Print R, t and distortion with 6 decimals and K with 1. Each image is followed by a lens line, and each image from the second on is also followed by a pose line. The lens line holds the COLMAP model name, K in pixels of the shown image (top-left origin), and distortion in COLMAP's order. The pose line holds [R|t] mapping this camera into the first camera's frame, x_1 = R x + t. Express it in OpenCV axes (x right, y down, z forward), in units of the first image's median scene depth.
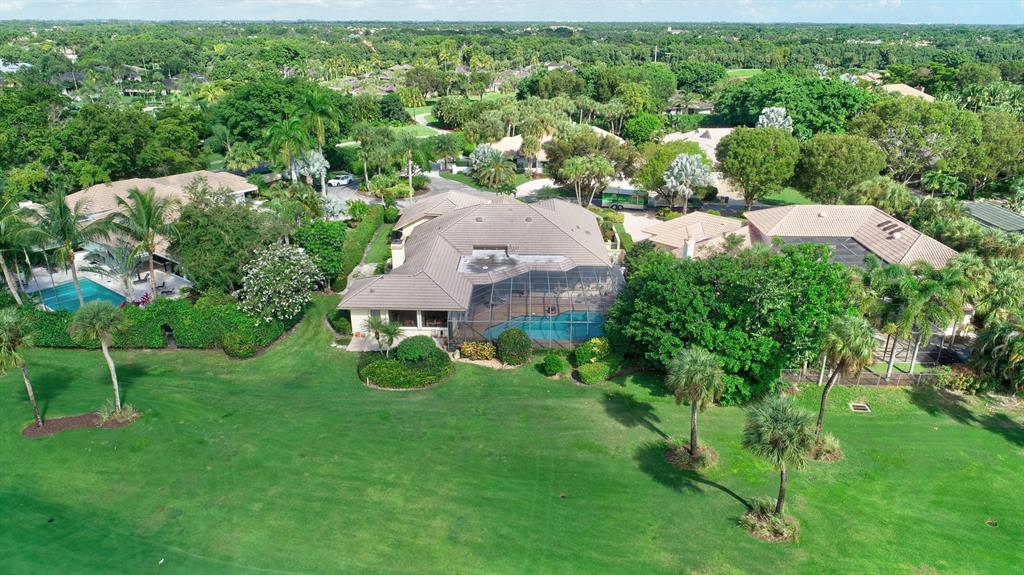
lens RADIAL K [[681.7, 0, 512.0], [0, 681.7, 287.5], [0, 0, 1]] dist [-0.004621, -0.000338]
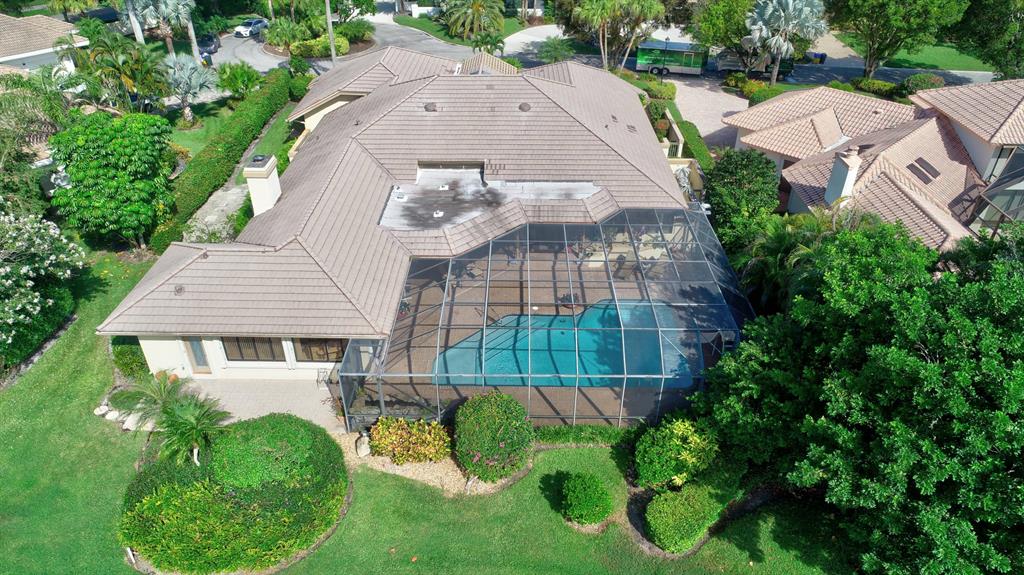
lens RADIAL K [[681.7, 0, 512.0], [0, 681.7, 287.5], [0, 0, 1]] dist [-0.004621, -0.000338]
pose [[0.999937, -0.005416, 0.009784, 0.009583], [0.003261, 0.978102, 0.208102, -0.079205], [-0.010697, -0.208057, 0.978058, 0.495375]]
